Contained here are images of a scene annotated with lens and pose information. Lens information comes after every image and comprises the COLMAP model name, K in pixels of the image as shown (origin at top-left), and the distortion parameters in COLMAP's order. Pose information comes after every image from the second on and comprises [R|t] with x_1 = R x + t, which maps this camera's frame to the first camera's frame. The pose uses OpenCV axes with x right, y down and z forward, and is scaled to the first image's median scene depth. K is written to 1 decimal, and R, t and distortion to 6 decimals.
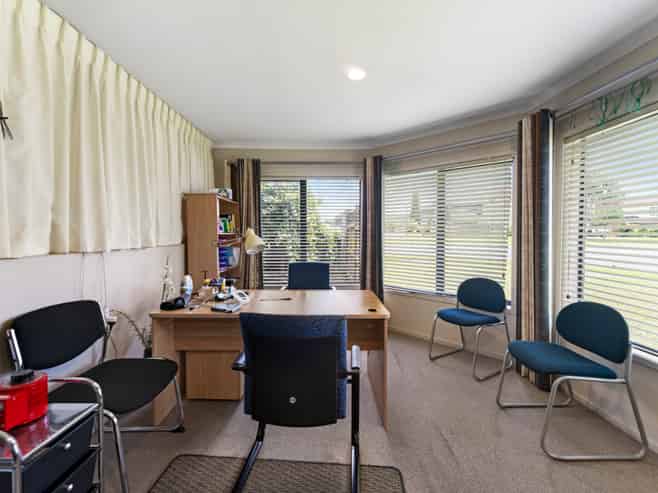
lens RADIAL K [[302.0, 0, 327.8], [0, 302.0, 235.2], [0, 0, 1]] dist [-0.003232, -0.001559]
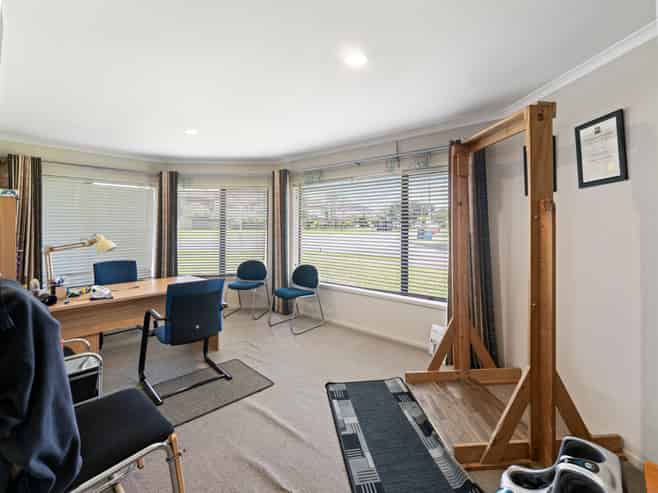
lens RADIAL K [[302.0, 0, 327.8], [0, 302.0, 235.2], [0, 0, 1]] dist [-0.003232, -0.001559]
pose [[0.667494, -0.026724, 0.744135, -0.457413], [0.009731, 0.999583, 0.027170, -0.034984], [-0.744551, -0.010895, 0.667476, -0.415318]]
